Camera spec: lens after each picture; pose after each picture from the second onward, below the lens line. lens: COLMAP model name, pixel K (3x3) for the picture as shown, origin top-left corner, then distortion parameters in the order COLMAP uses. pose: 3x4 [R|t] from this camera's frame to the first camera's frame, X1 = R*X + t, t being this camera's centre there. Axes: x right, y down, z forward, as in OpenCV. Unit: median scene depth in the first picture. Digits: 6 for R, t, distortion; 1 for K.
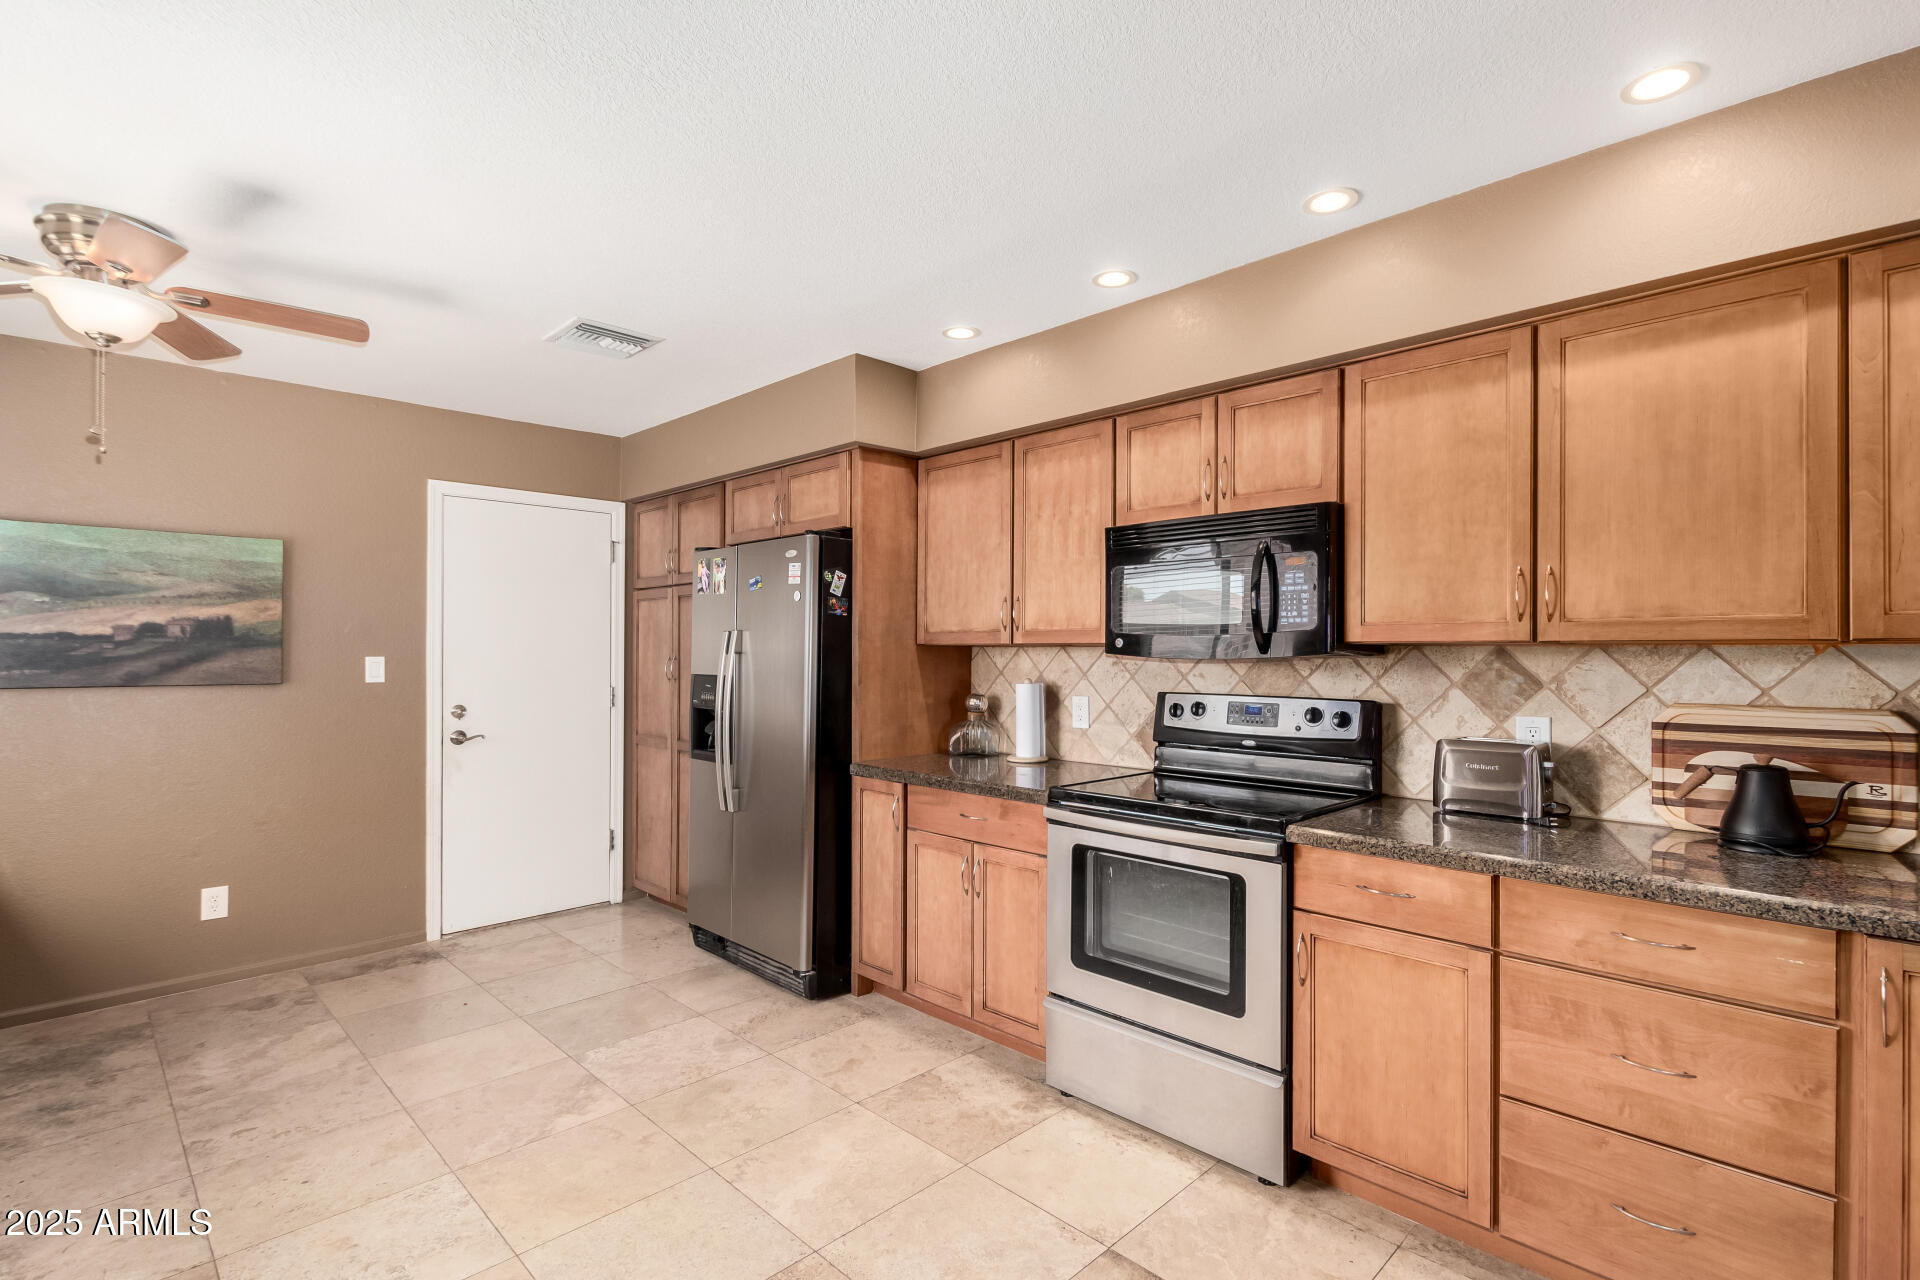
lens RADIAL K [[898.3, 0, 979.7], [0, 898.3, 644.6], [0, 0, 1]] dist [-0.000019, -0.000044]
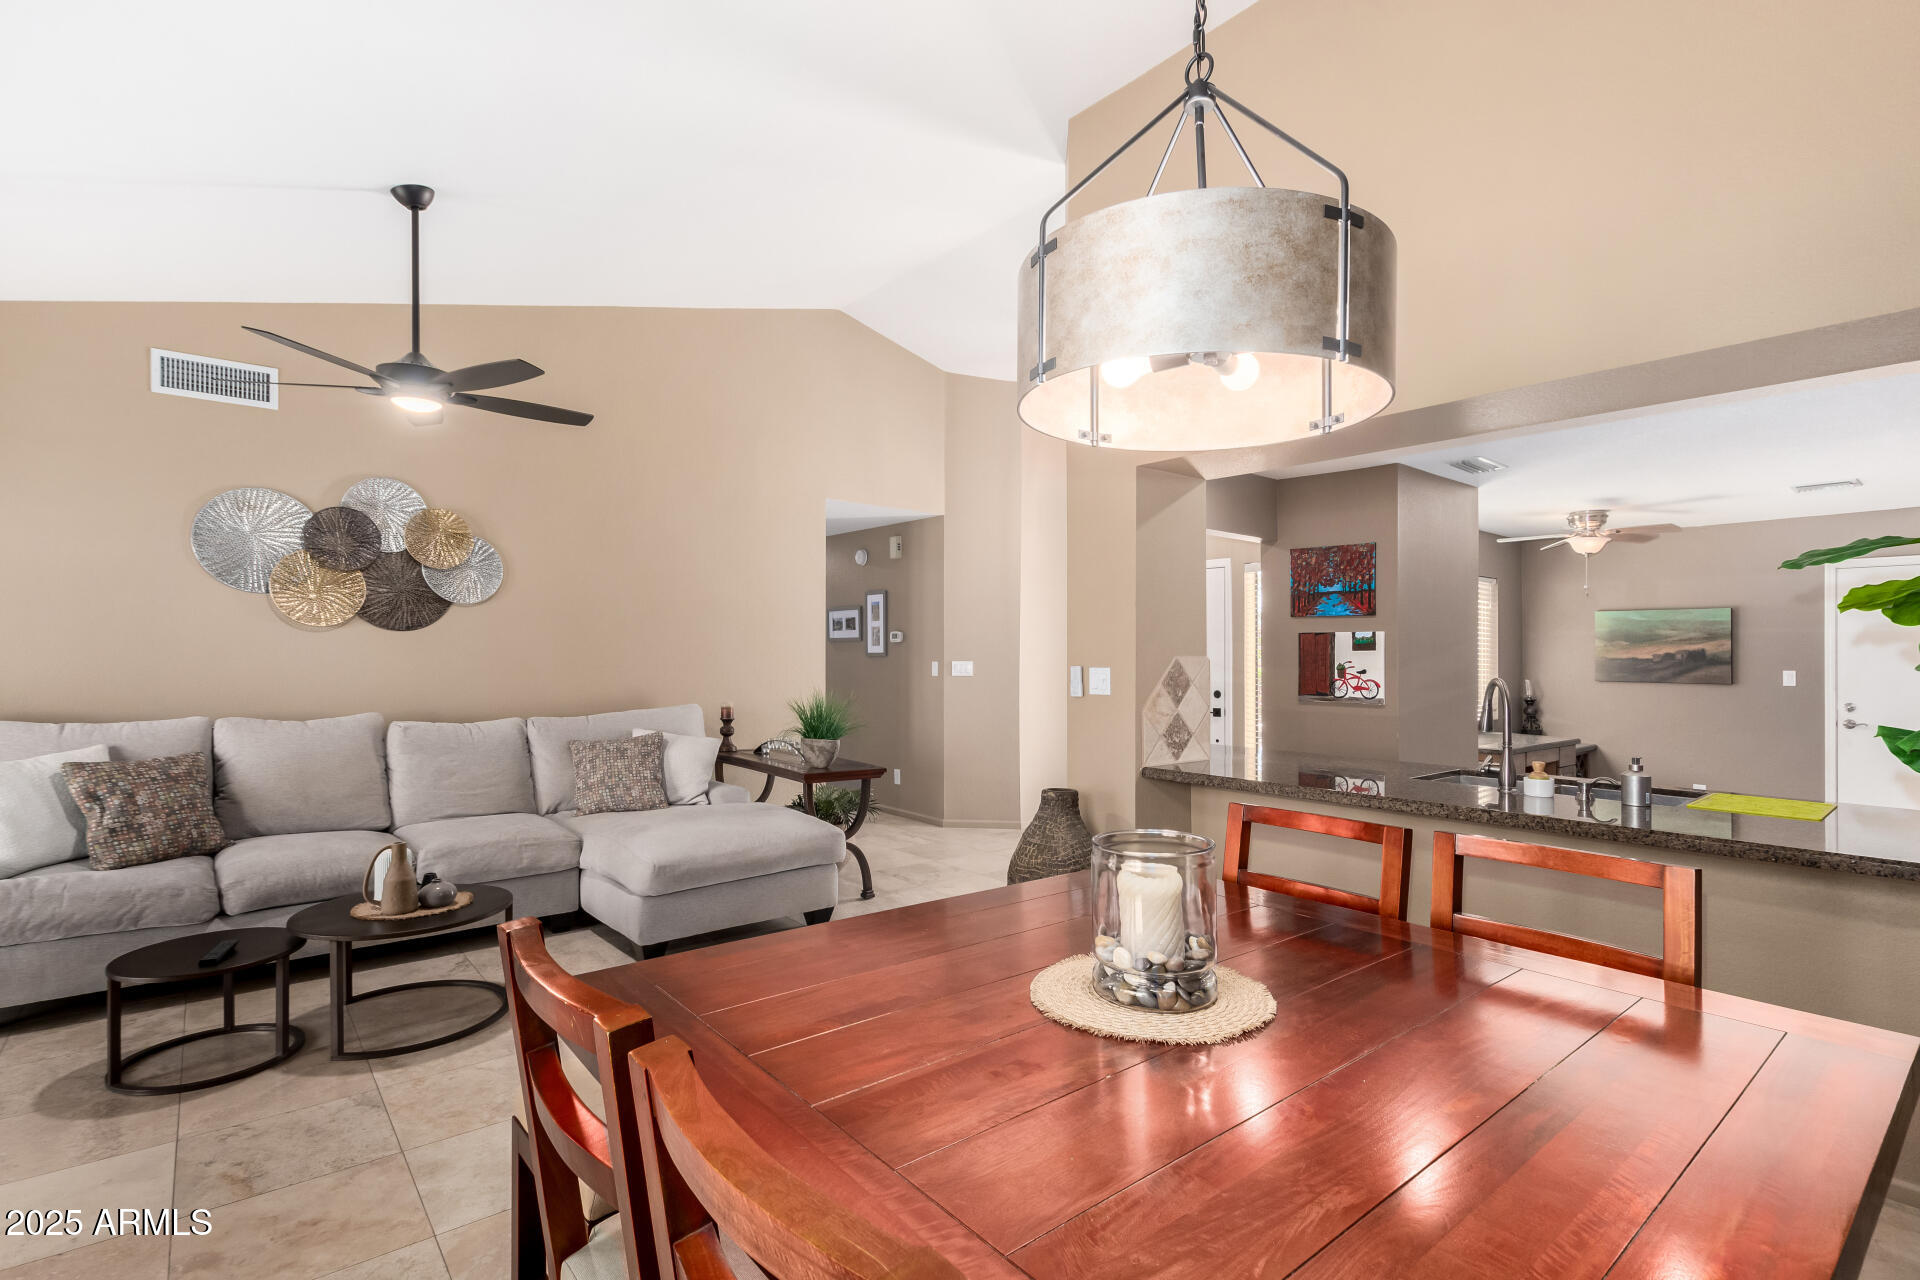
lens RADIAL K [[903.1, 0, 989.9], [0, 903.1, 663.3], [0, 0, 1]] dist [0.000570, -0.000200]
pose [[-0.091754, 0.003894, -0.995774, 1.395351], [-0.001849, 0.999990, 0.004080, -0.005873], [0.995780, 0.002216, -0.091746, -0.416148]]
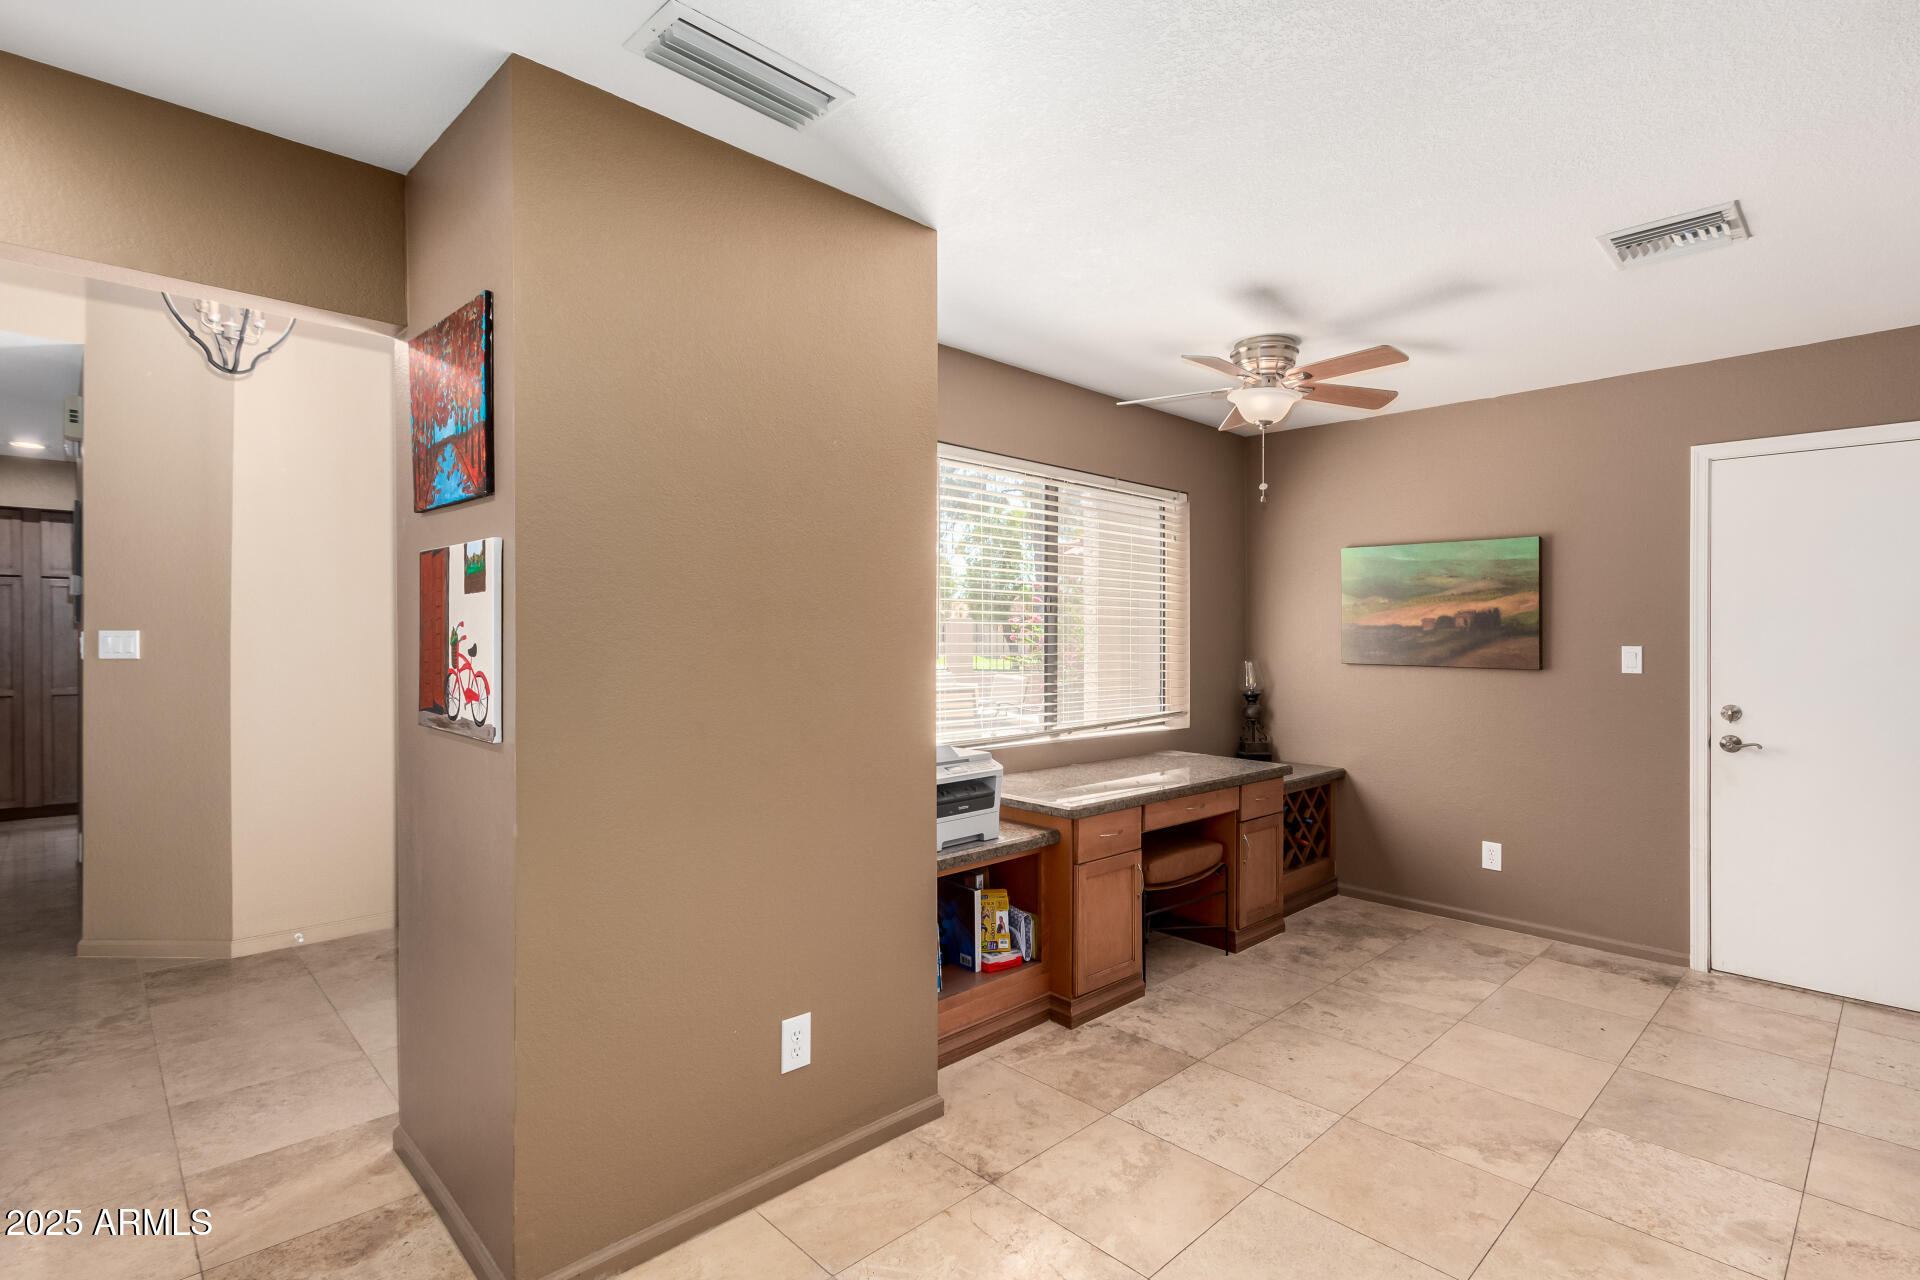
lens RADIAL K [[912.2, 0, 1007.5], [0, 912.2, 633.1], [0, 0, 1]] dist [0.001987, -0.000493]
pose [[-0.004361, -0.002328, -0.999988, 0.358755], [-0.001327, 0.999996, -0.002322, 0.003124], [0.999990, 0.001317, -0.004364, 0.408879]]
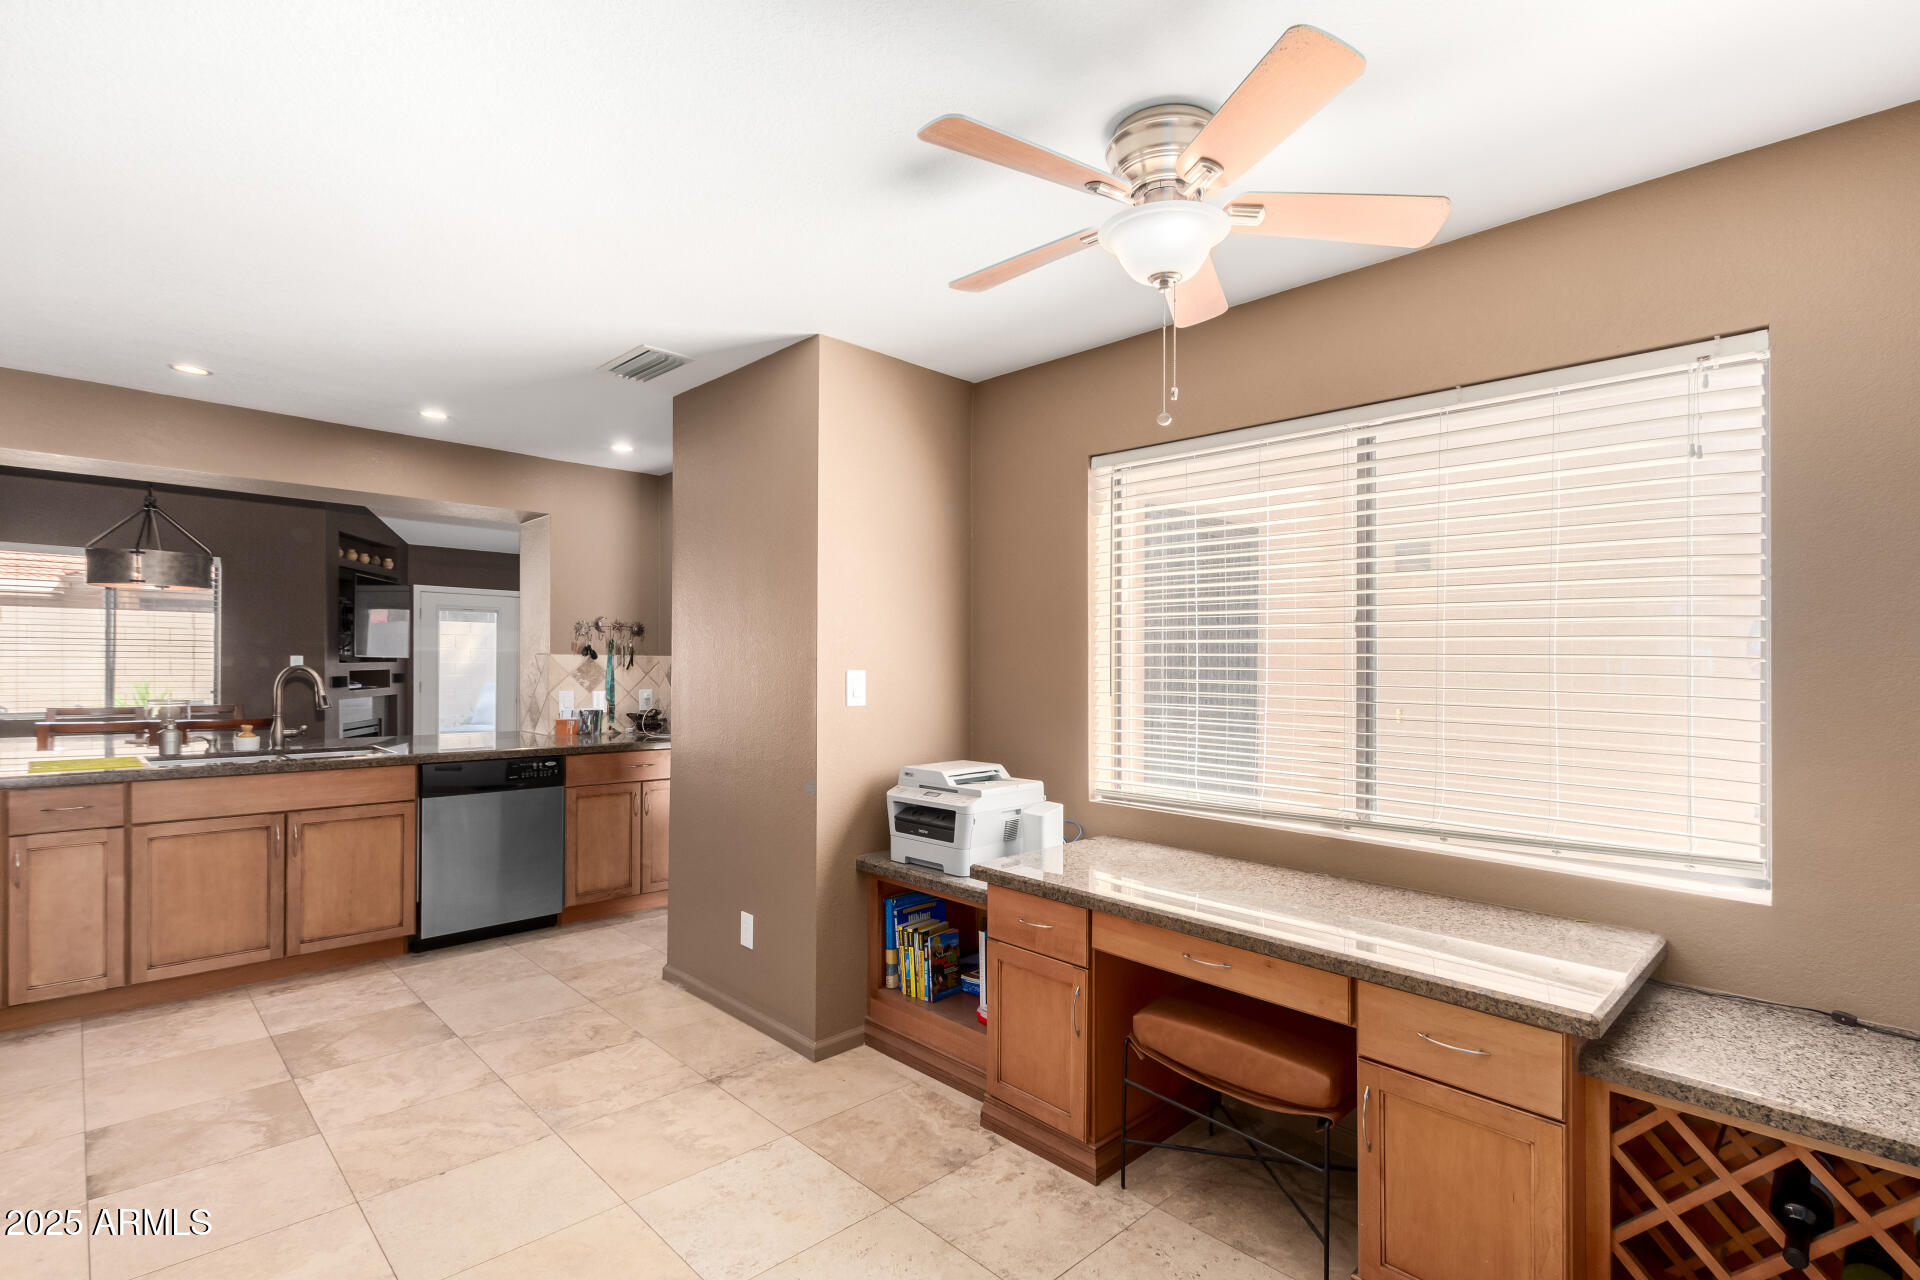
lens RADIAL K [[903.1, 0, 989.9], [0, 903.1, 663.3], [0, 0, 1]] dist [0.000570, -0.000200]
pose [[-0.999889, -0.014504, 0.003273, -0.568151], [-0.014523, 0.999877, -0.005930, 0.004507], [-0.003186, -0.005977, -0.999977, 1.256098]]
